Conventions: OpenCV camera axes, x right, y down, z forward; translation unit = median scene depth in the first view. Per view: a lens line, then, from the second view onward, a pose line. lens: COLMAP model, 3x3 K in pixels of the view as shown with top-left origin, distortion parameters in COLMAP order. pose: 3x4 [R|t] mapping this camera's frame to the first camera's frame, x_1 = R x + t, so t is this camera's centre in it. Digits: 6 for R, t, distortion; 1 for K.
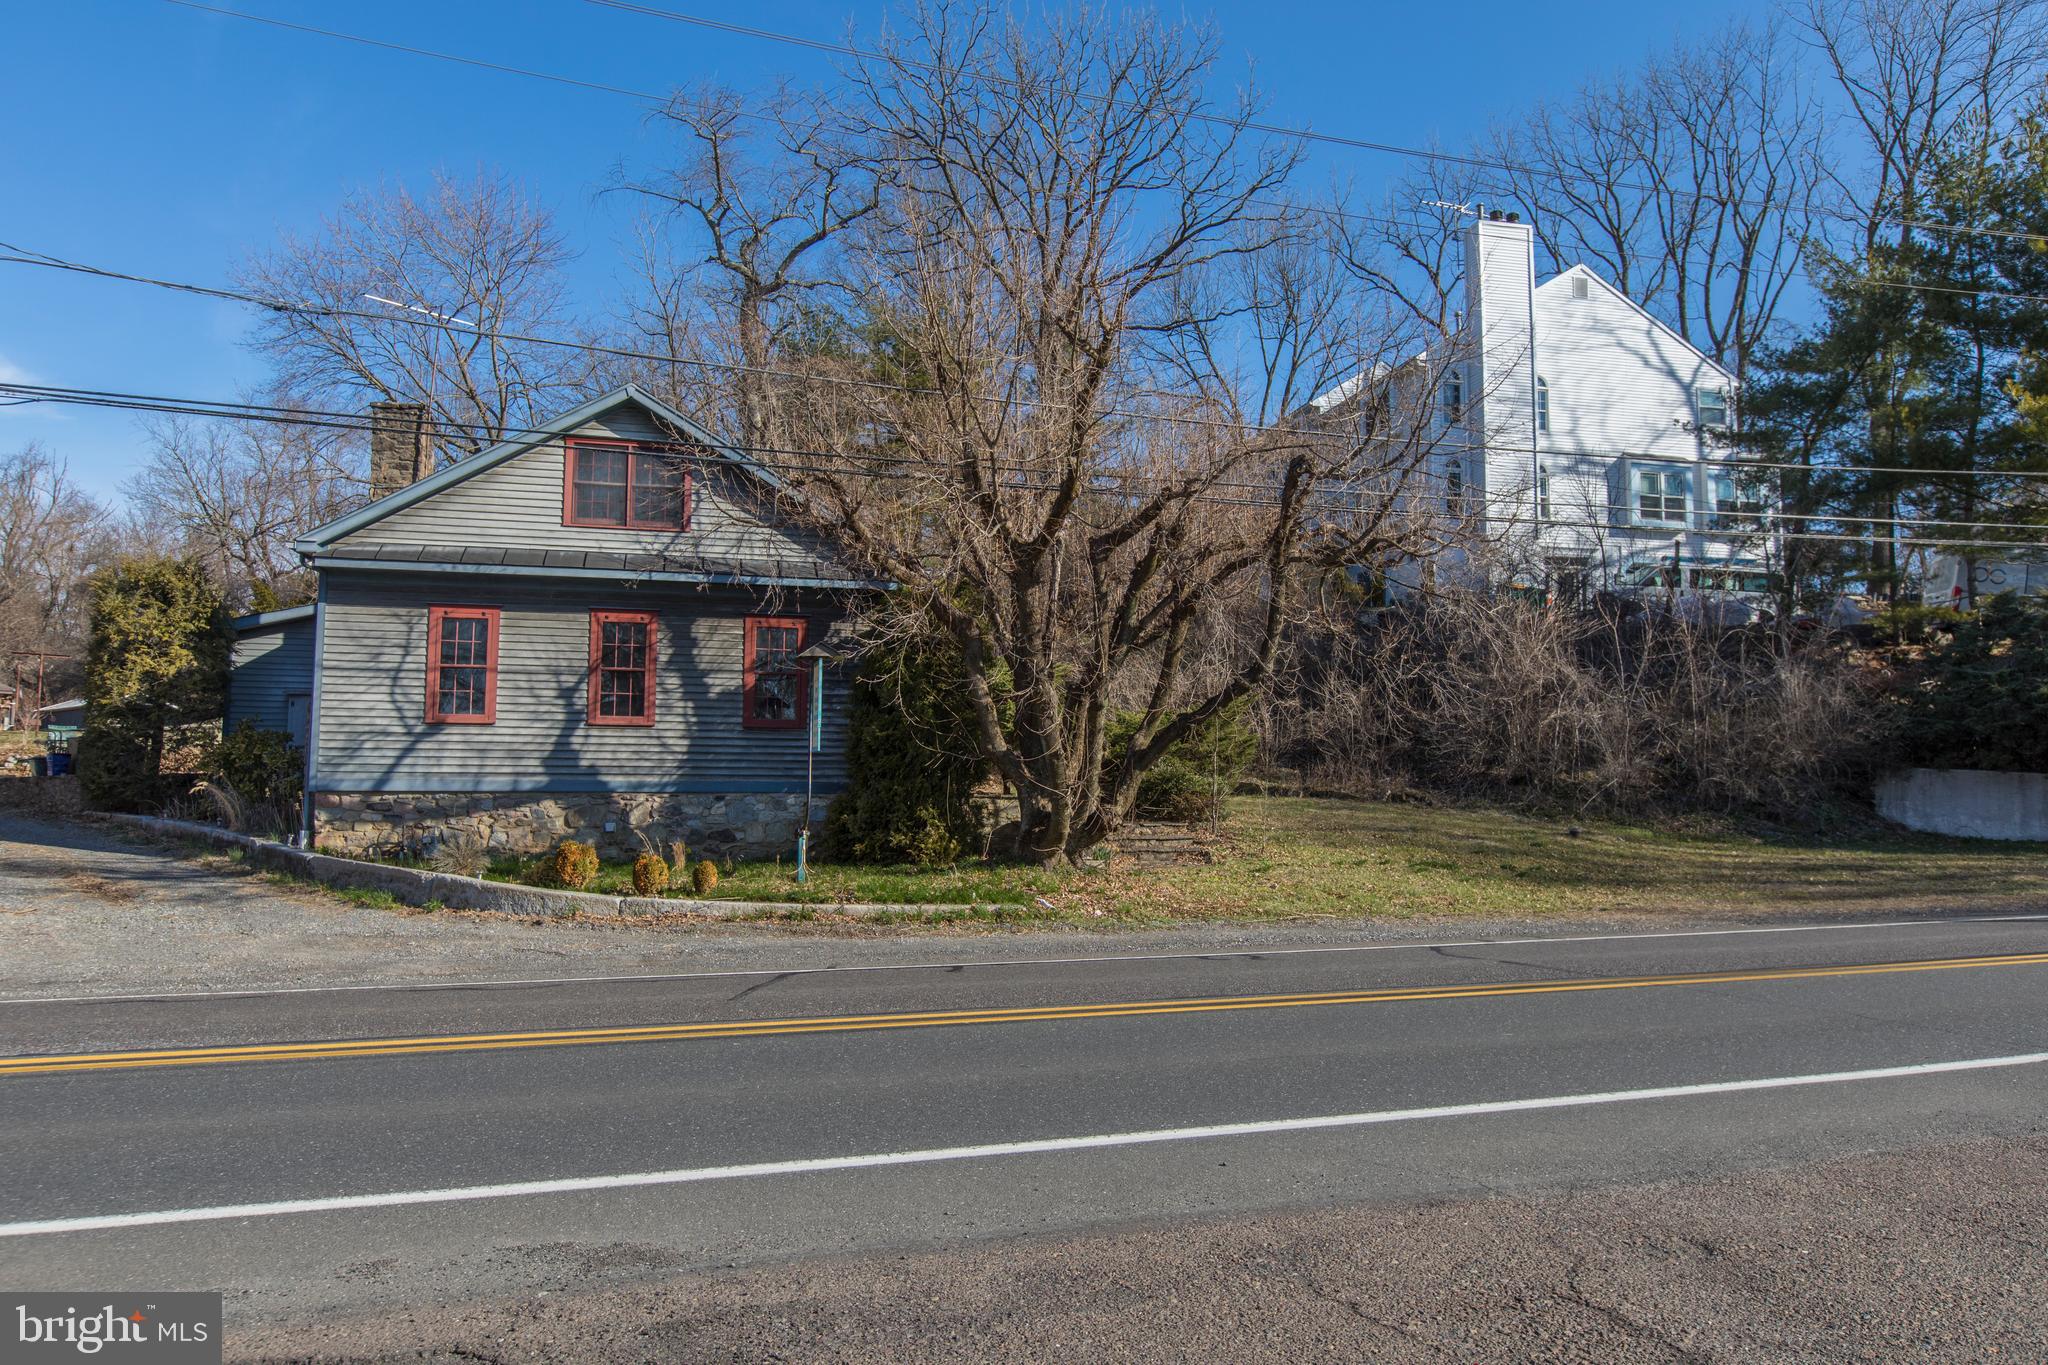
lens RADIAL K [[1450.7, 0, 993.0], [0, 1450.7, 696.8], [0, 0, 1]] dist [0.003536, 0.008060]
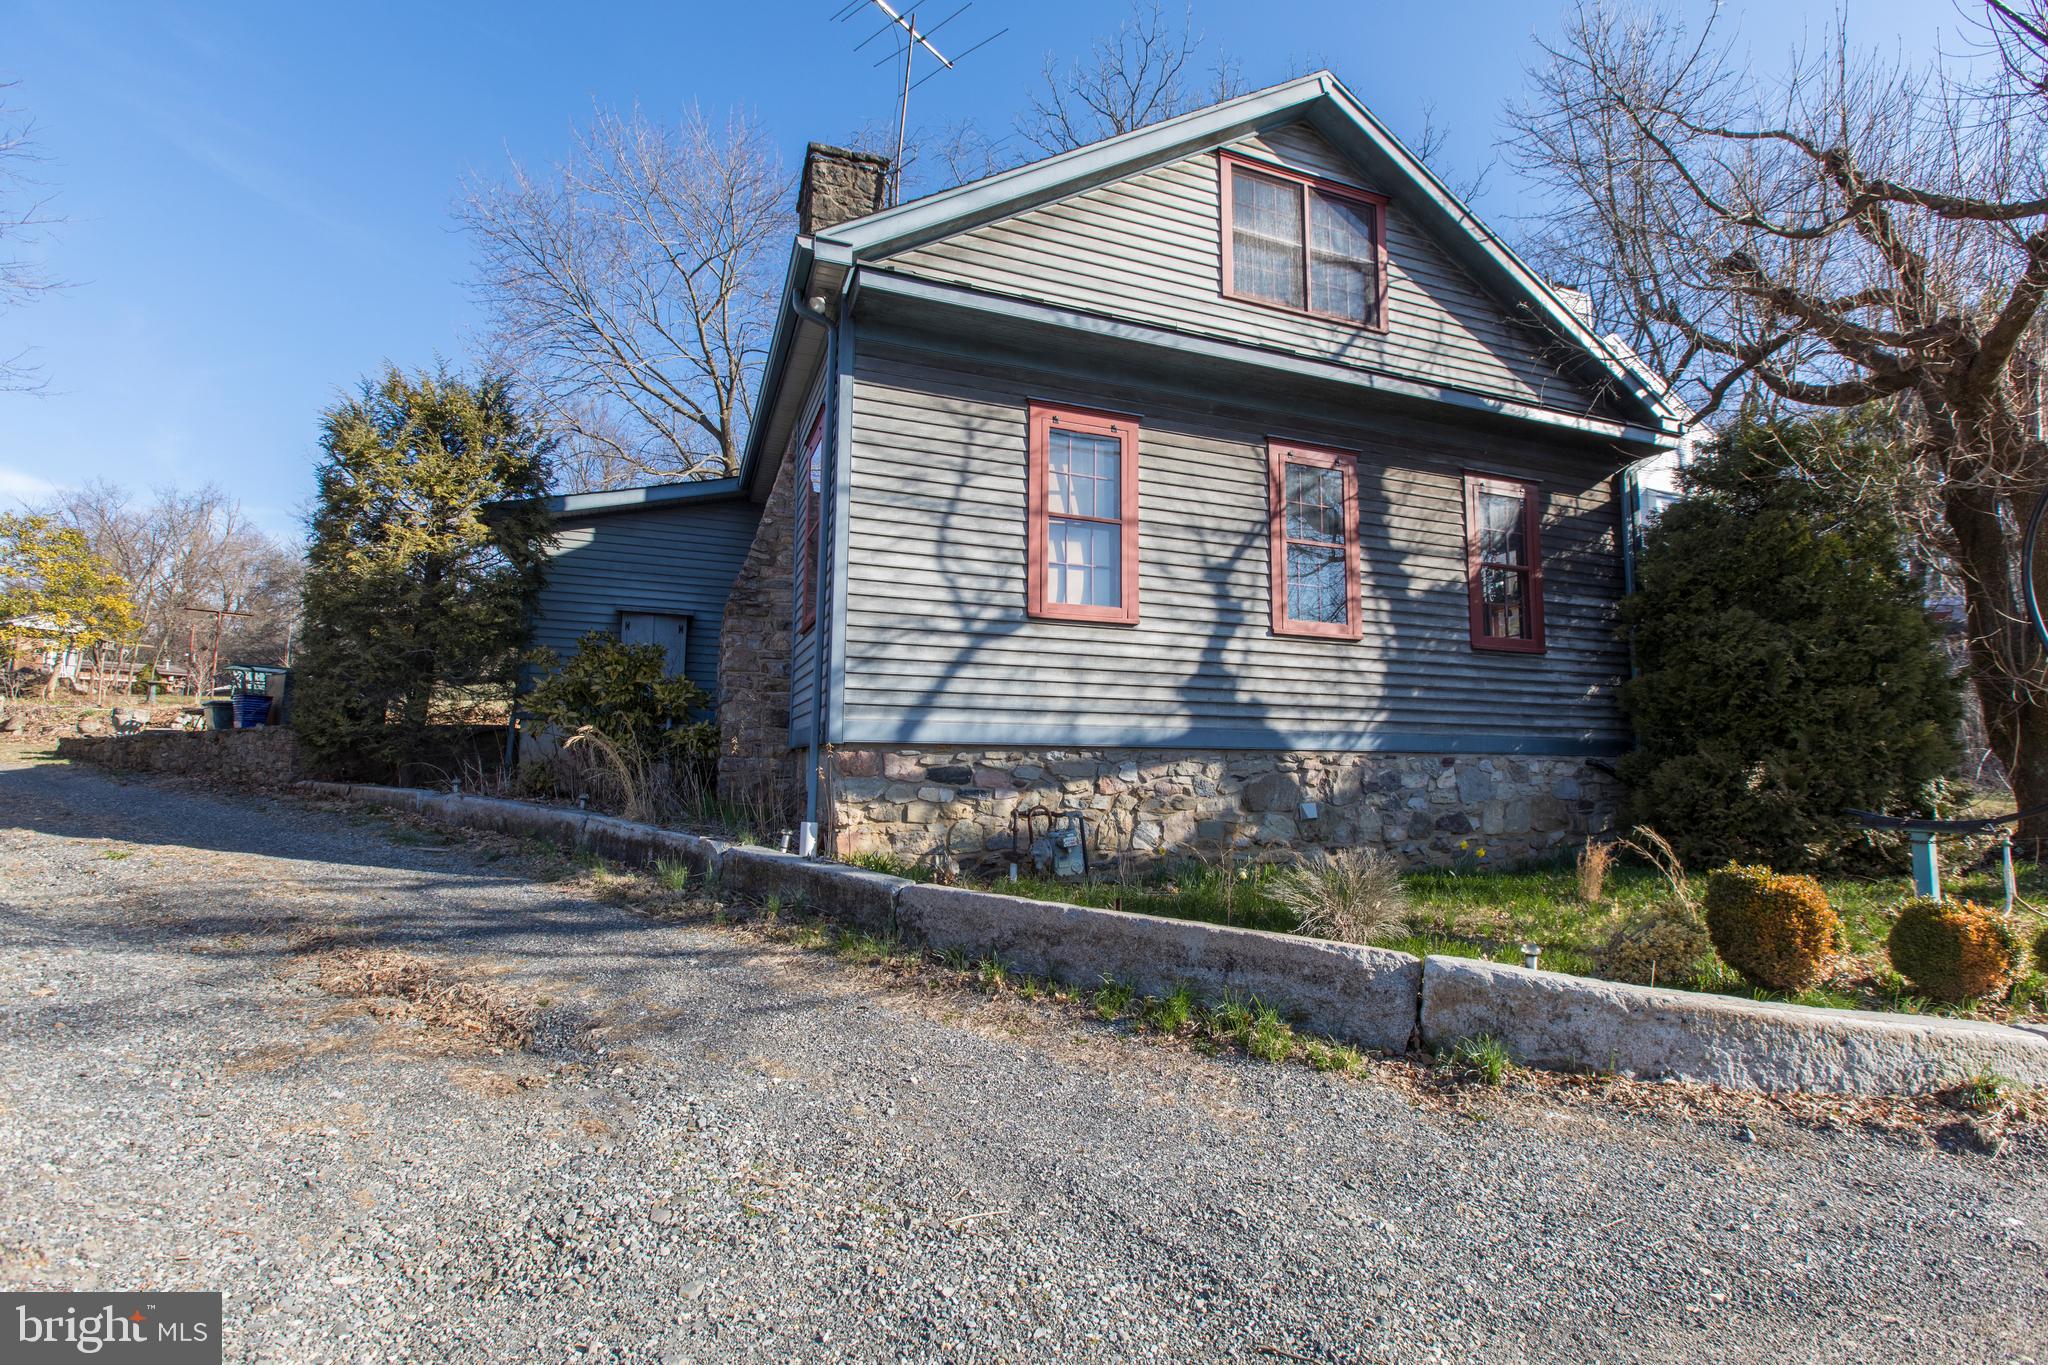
lens RADIAL K [[922.2, 0, 1021.7], [0, 922.2, 656.6], [0, 0, 1]] dist [-0.000923, 0.000749]
pose [[0.993055, 0.019066, 0.116094, -0.412548], [-0.011168, 0.997602, -0.068305, 0.055583], [-0.117118, 0.066534, 0.990887, 0.649659]]
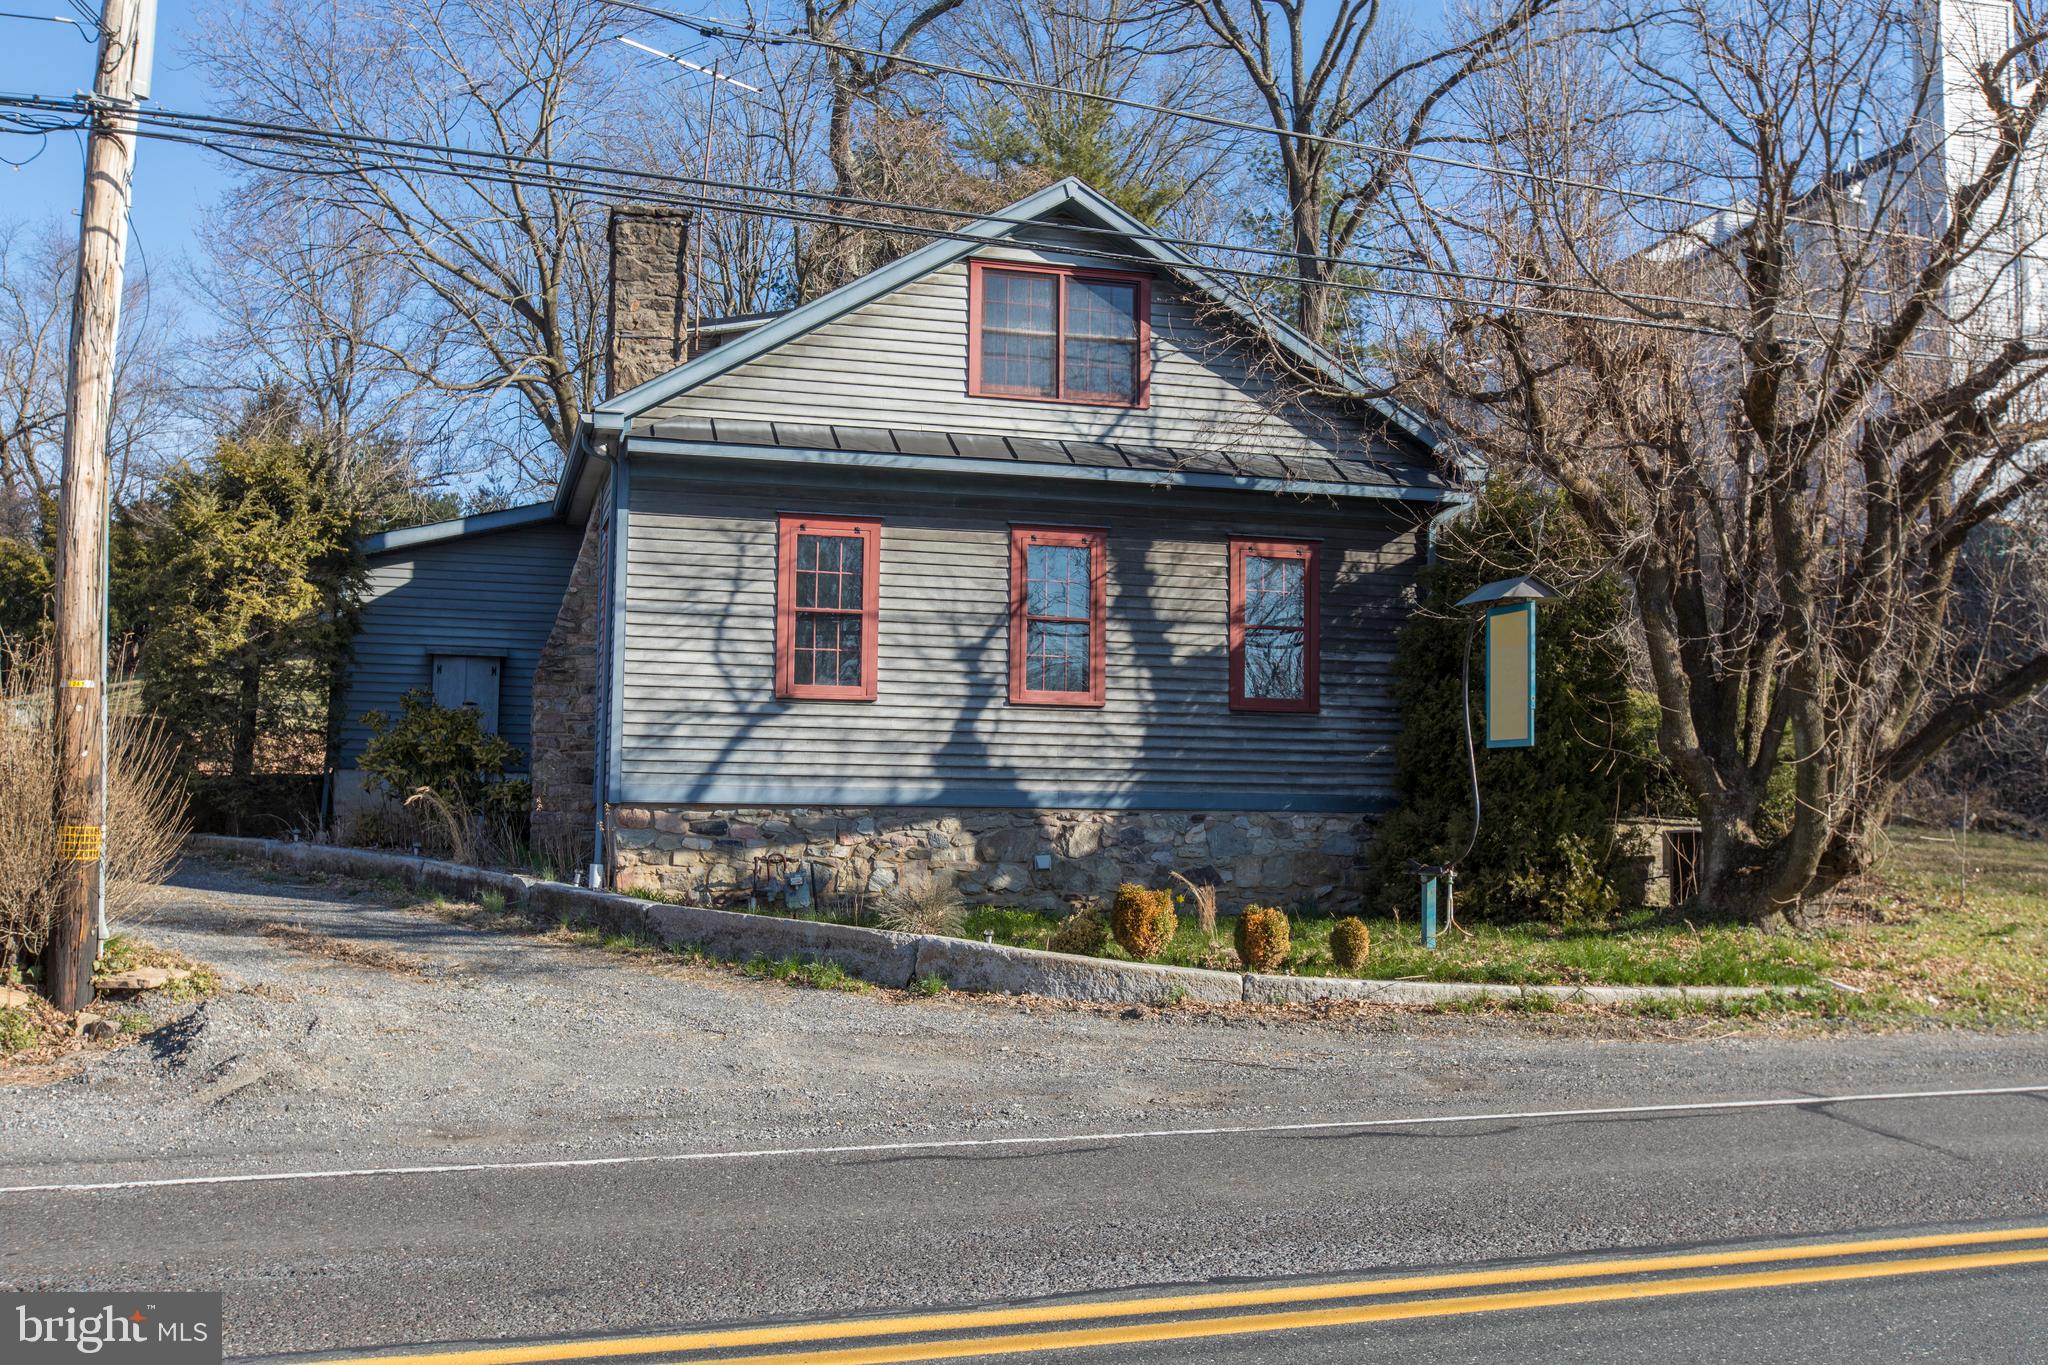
lens RADIAL K [[2022.0, 0, 976.8], [0, 2022.0, 676.3], [0, 0, 1]] dist [0.007115, 0.000000]
pose [[0.999590, 0.008895, 0.027227, -0.315216], [-0.008836, 0.999958, -0.002259, 0.009421], [-0.027246, 0.002017, 0.999627, 0.099058]]
